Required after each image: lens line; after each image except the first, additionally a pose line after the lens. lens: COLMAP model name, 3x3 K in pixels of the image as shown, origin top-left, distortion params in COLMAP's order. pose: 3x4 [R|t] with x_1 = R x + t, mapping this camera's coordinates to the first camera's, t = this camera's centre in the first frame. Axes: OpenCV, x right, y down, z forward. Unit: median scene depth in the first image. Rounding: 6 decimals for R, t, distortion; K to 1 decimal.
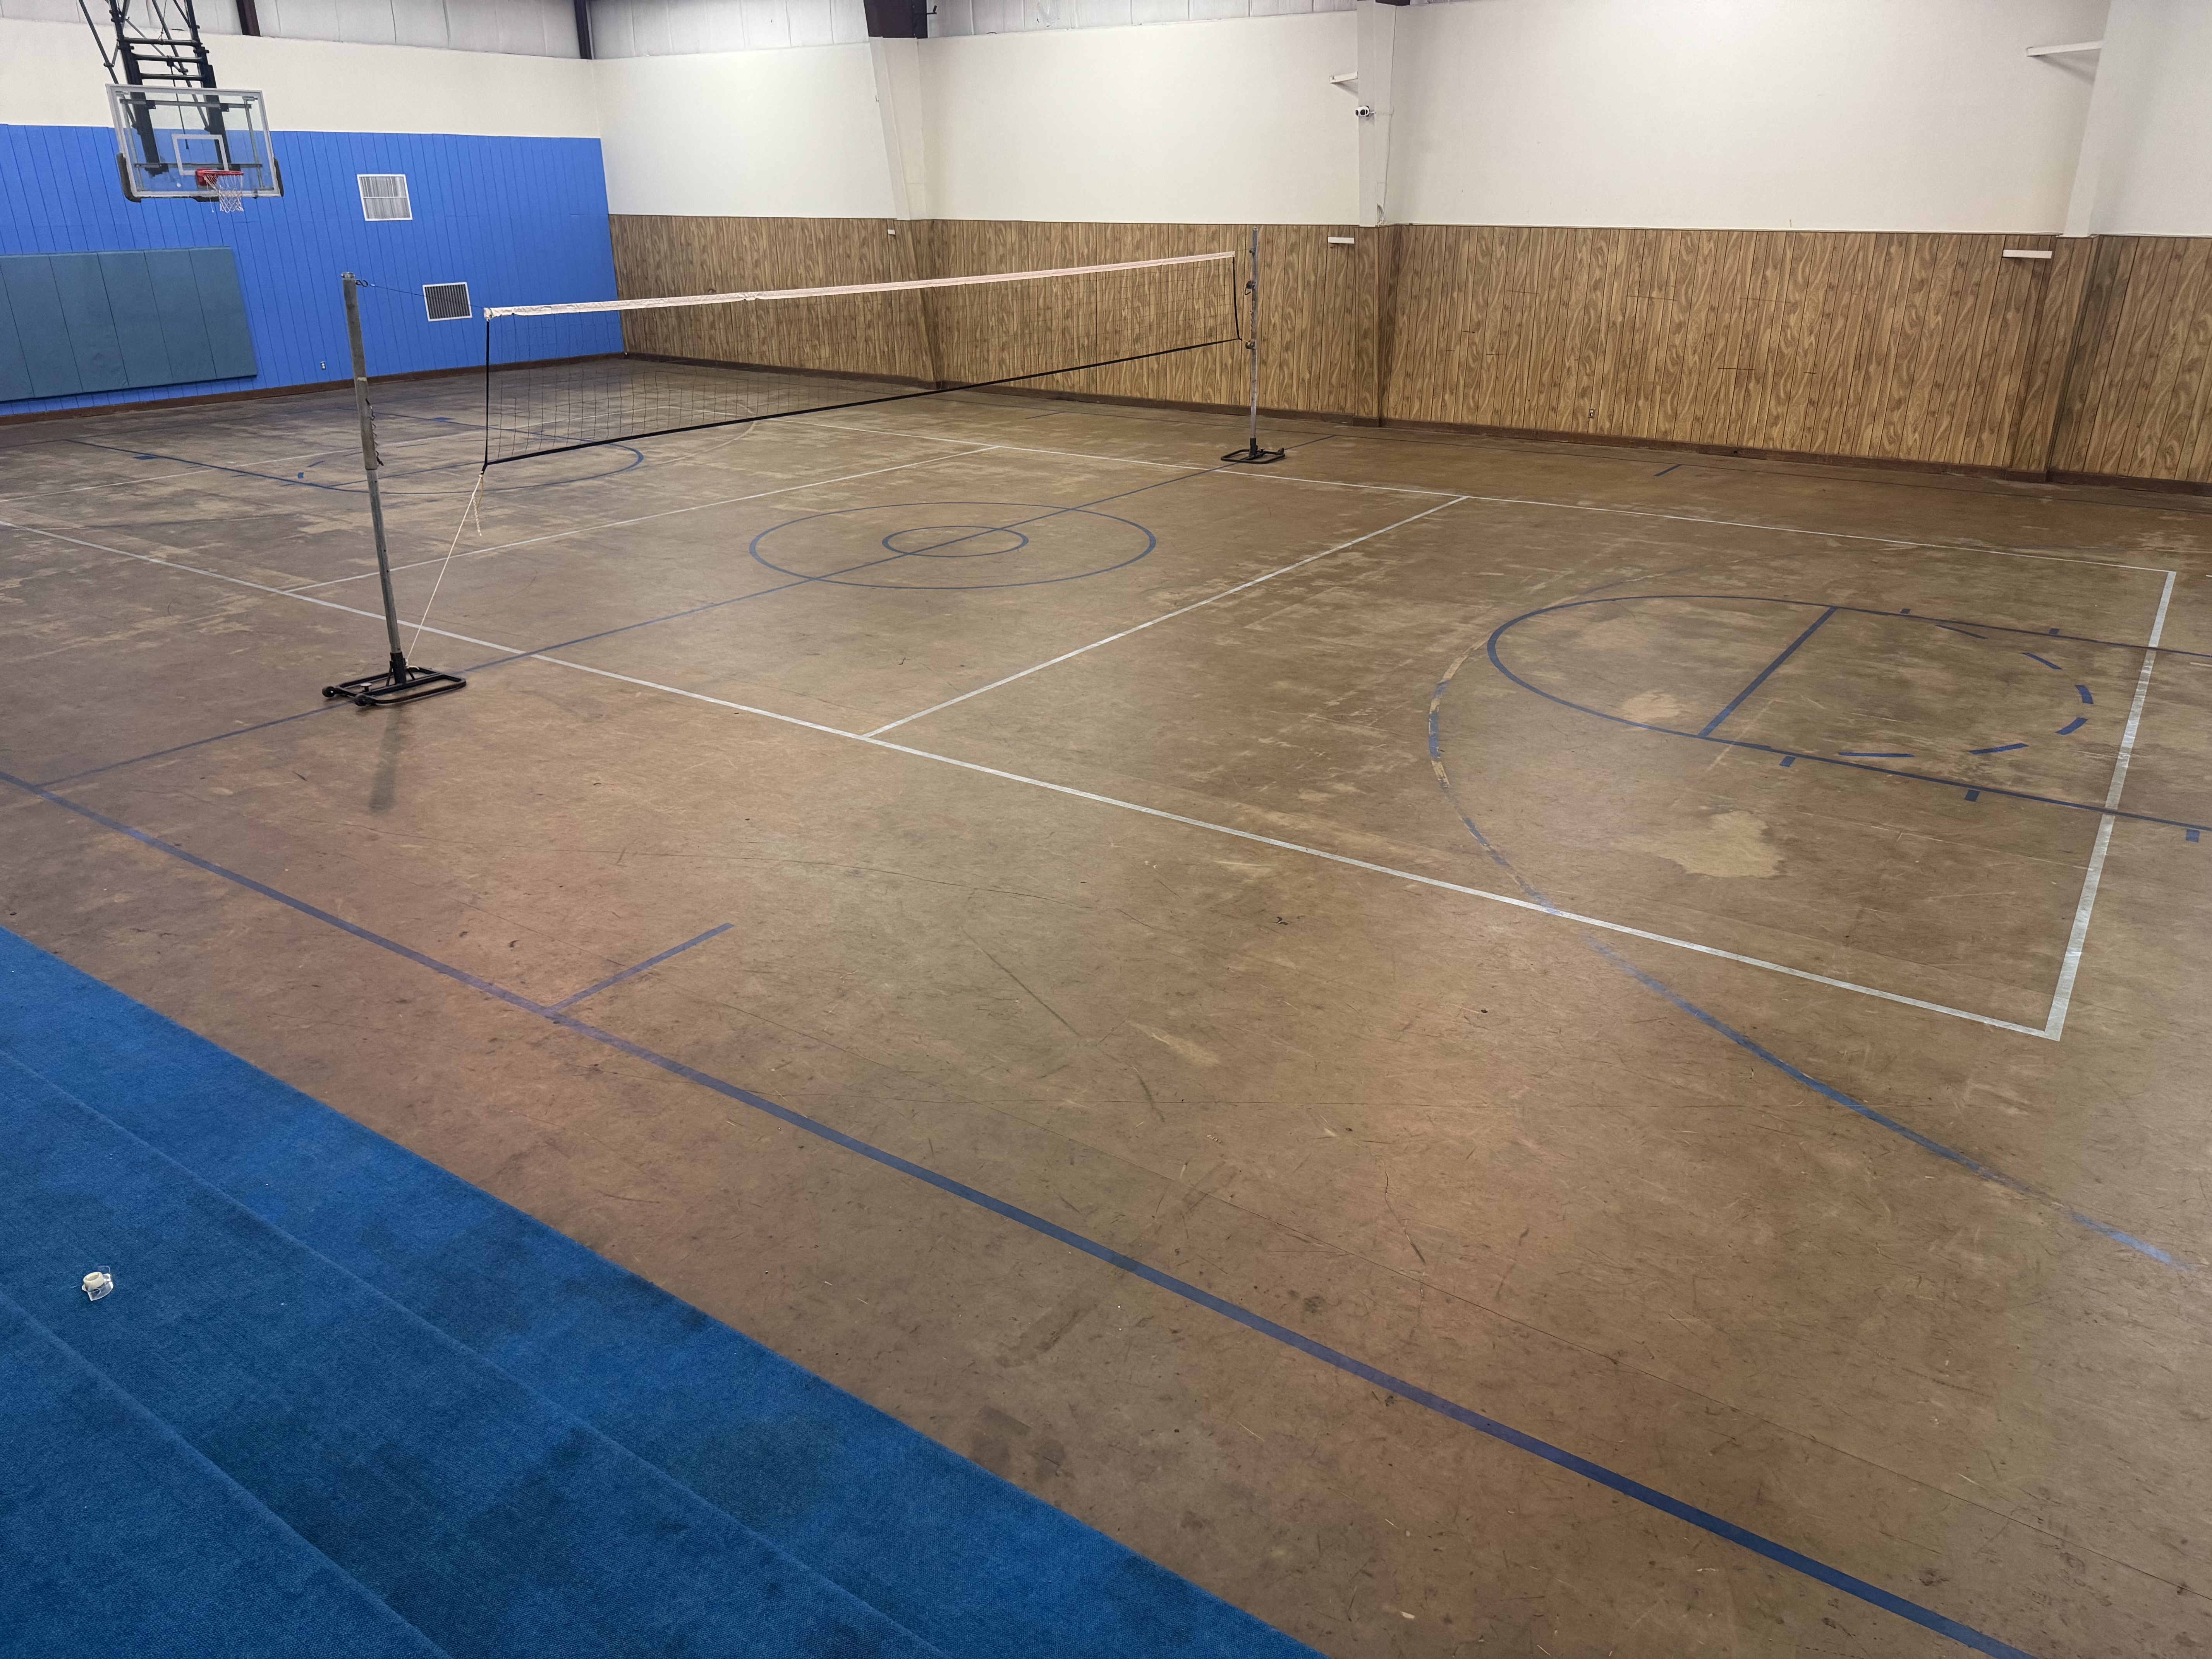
lens RADIAL K [[1557.8, 0, 1098.2], [0, 1557.8, 831.8], [0, 0, 1]] dist [0.051350, -0.069285]
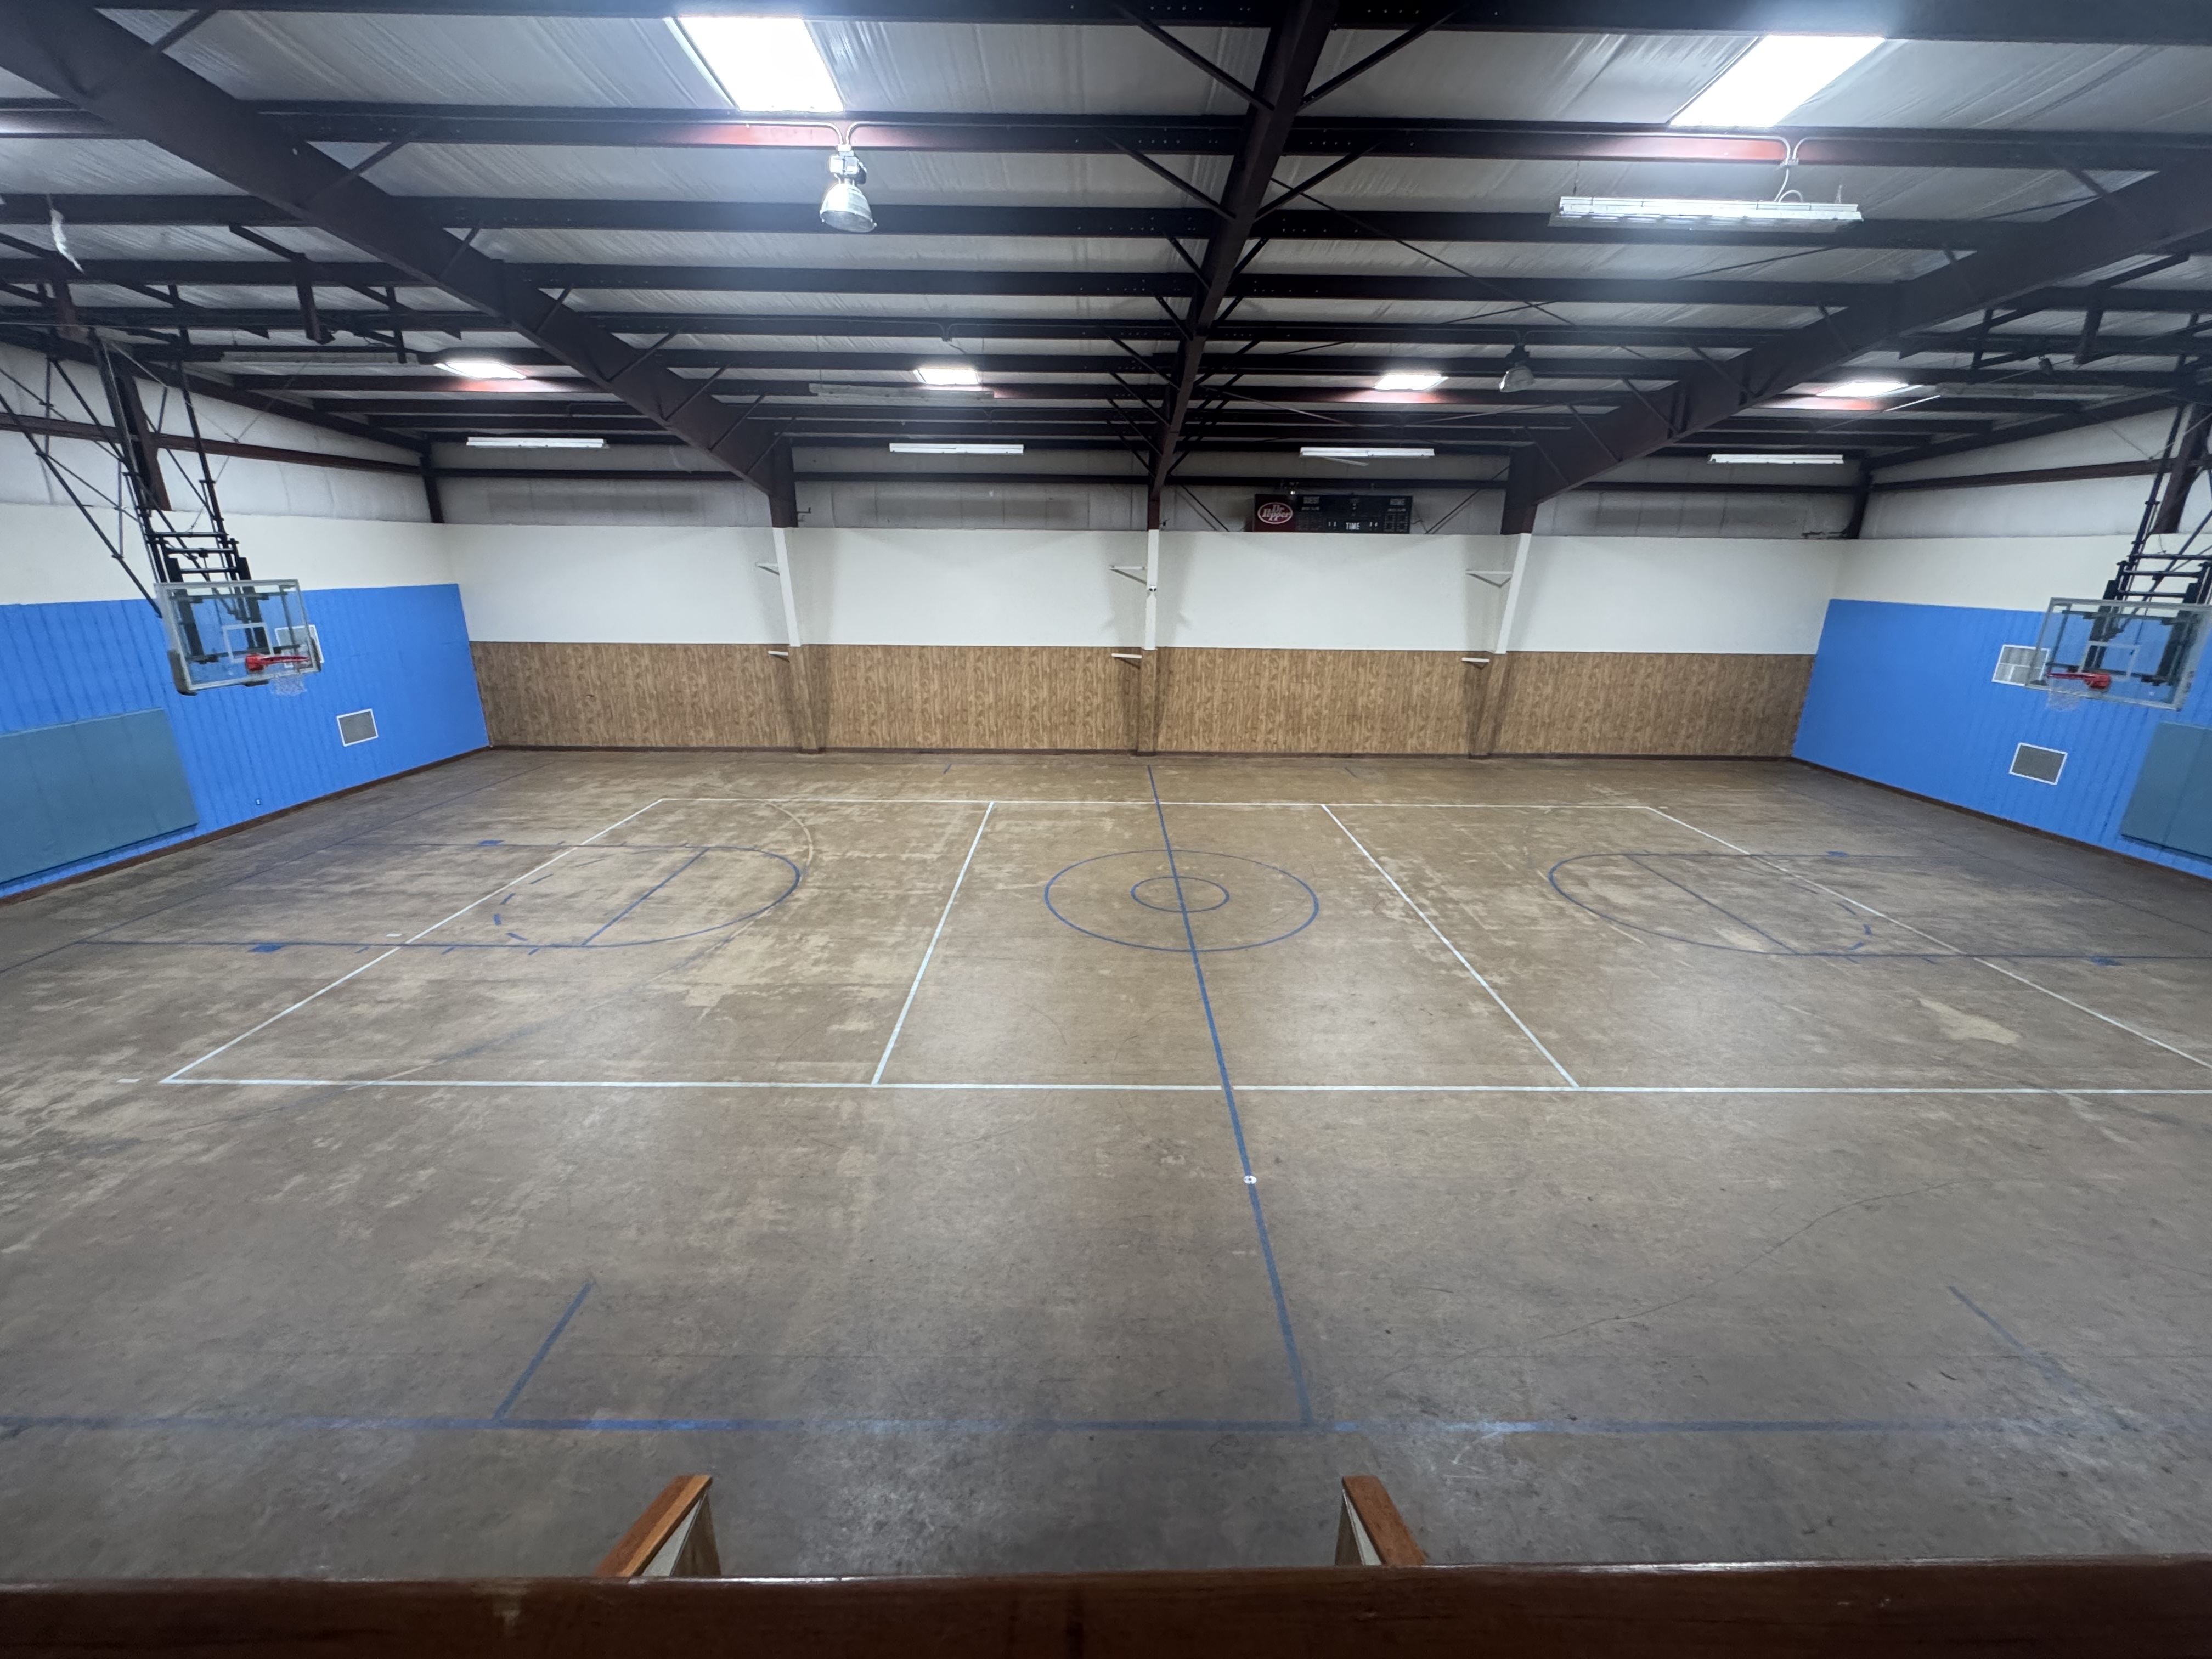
lens RADIAL K [[882.0, 0, 1104.5], [0, 882.0, 826.6], [0, 0, 1]] dist [-0.003399, 0.000346]
pose [[0.816527, -0.159841, 0.554739, -0.483242], [0.210133, 0.977280, -0.027706, -0.192001], [-0.537707, 0.139192, 0.831563, 0.259726]]
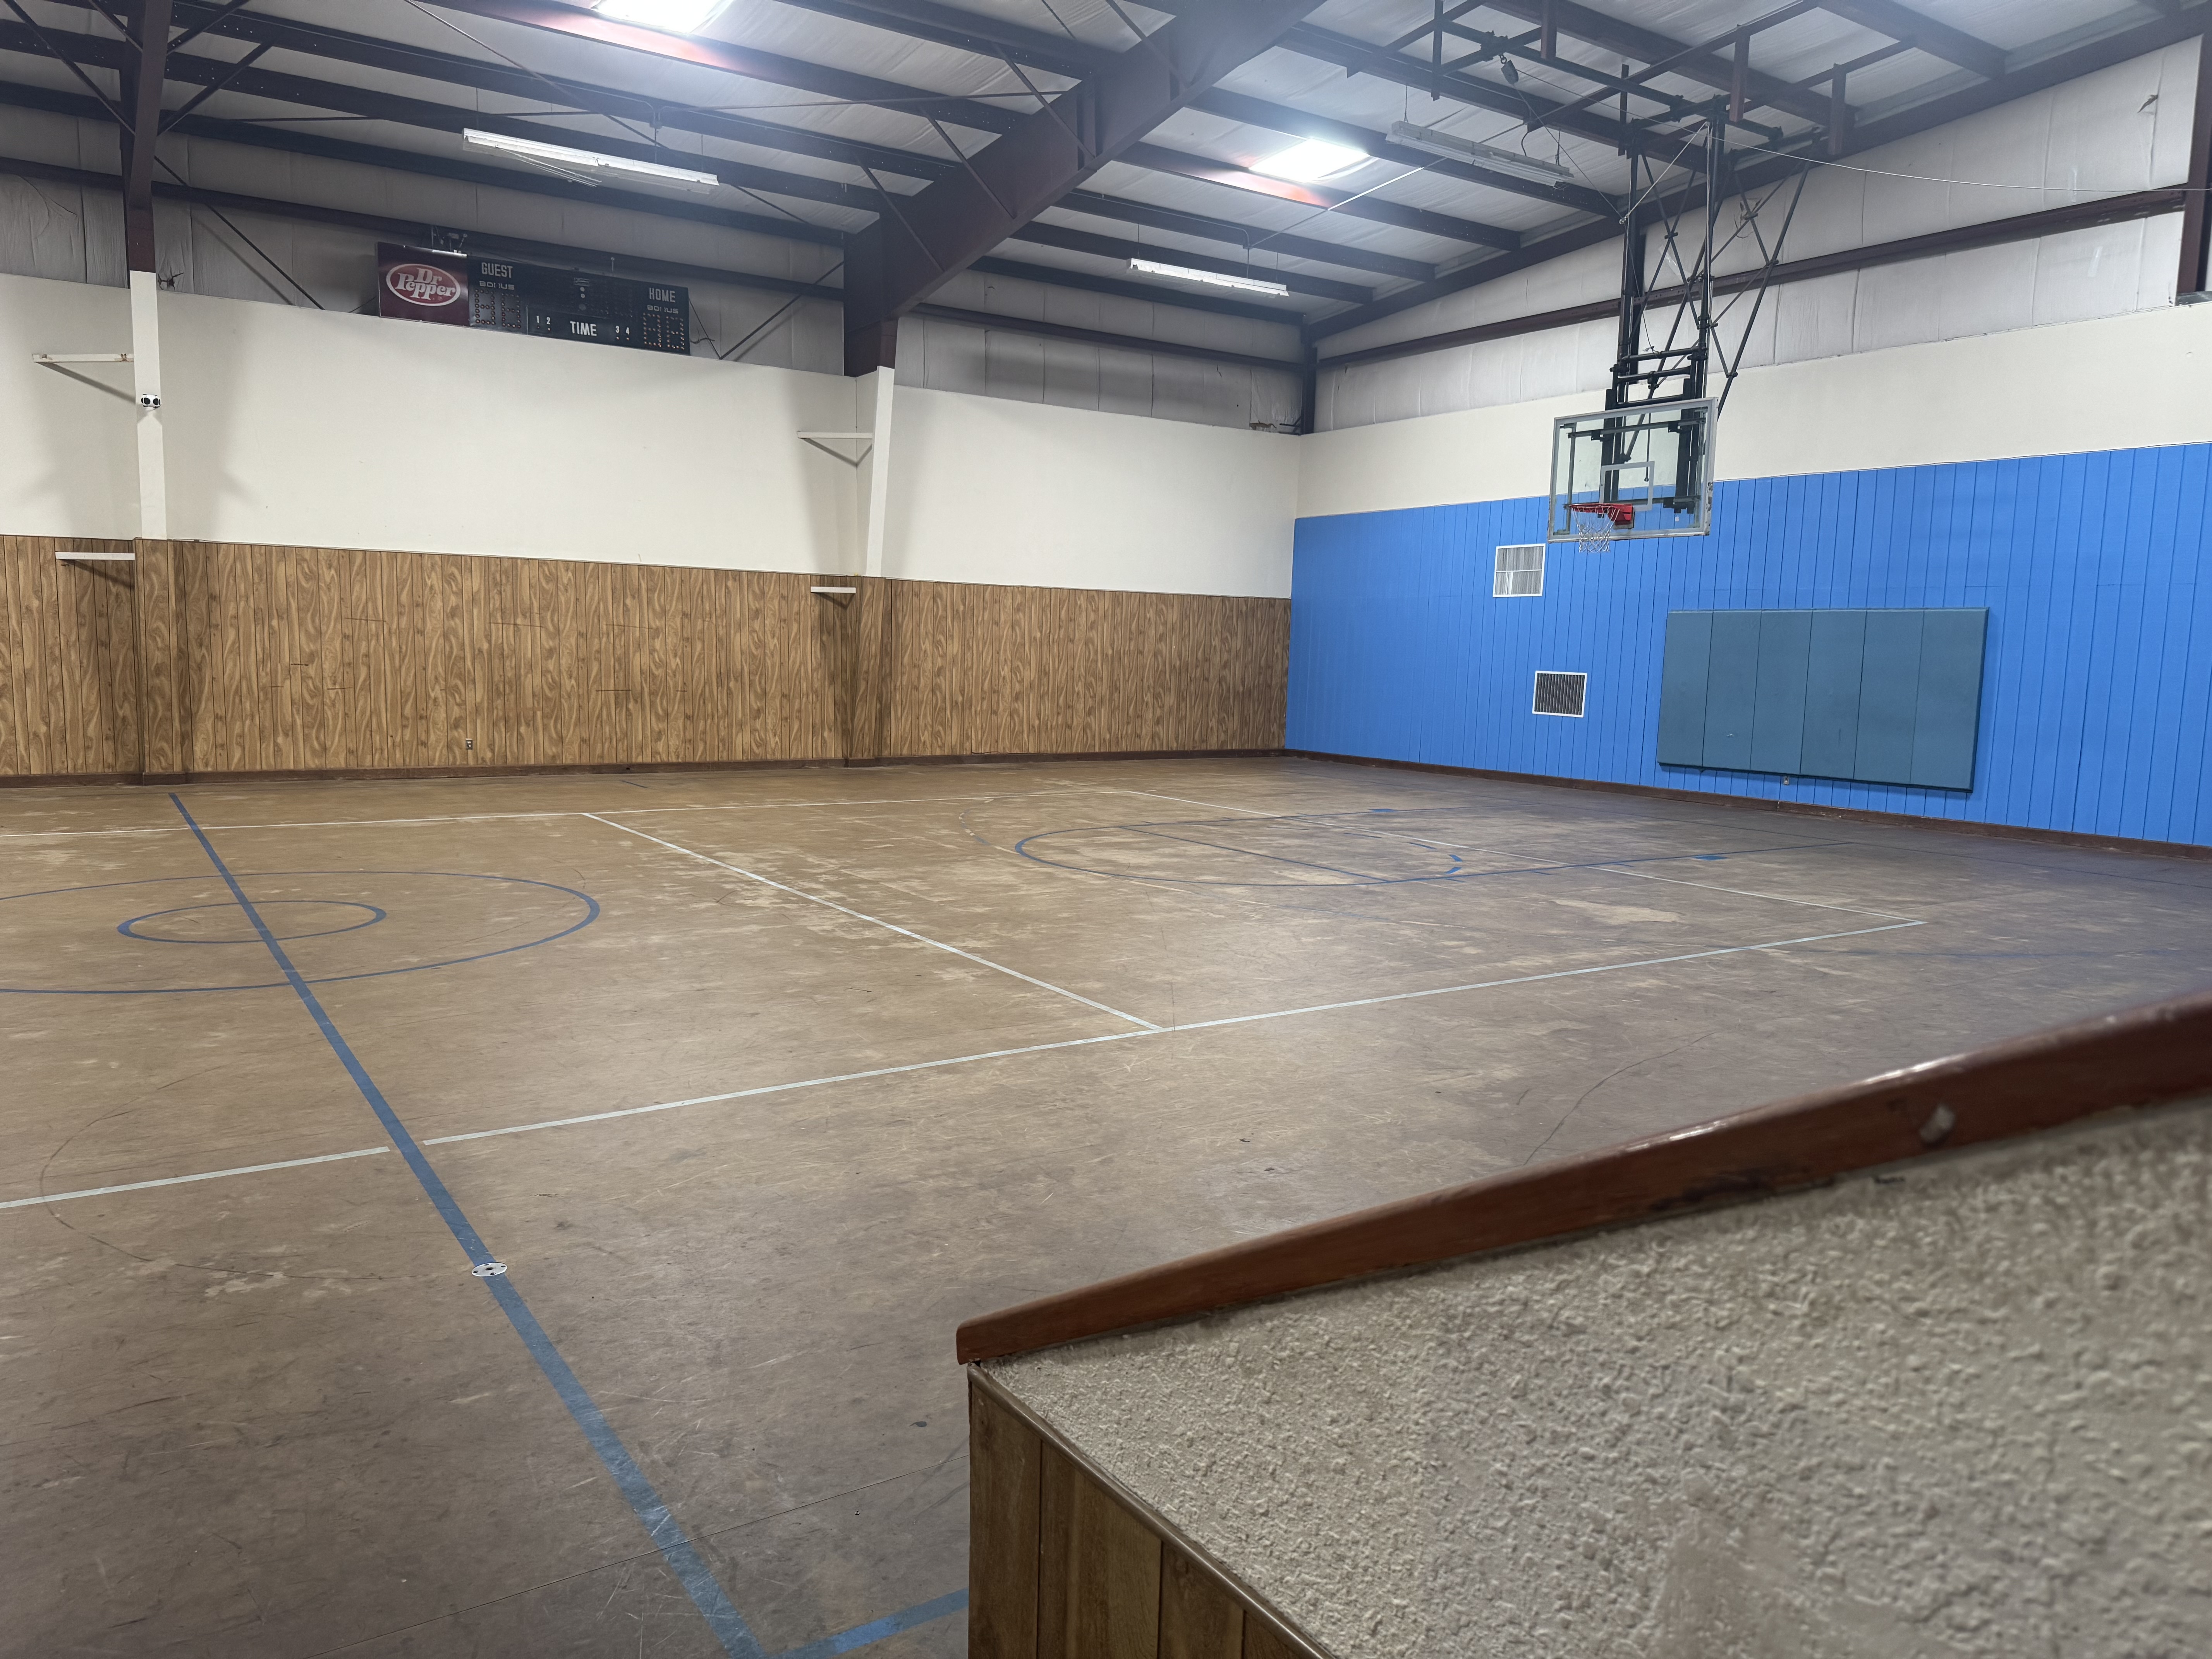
lens RADIAL K [[1536.7, 0, 1111.2], [0, 1536.7, 836.6], [0, 0, 1]] dist [0.151441, -0.280136]
pose [[0.364234, -0.105758, 0.925283, -0.431178], [0.334321, 0.942156, -0.023917, -0.071167], [-0.869231, 0.318053, 0.378522, 0.360746]]
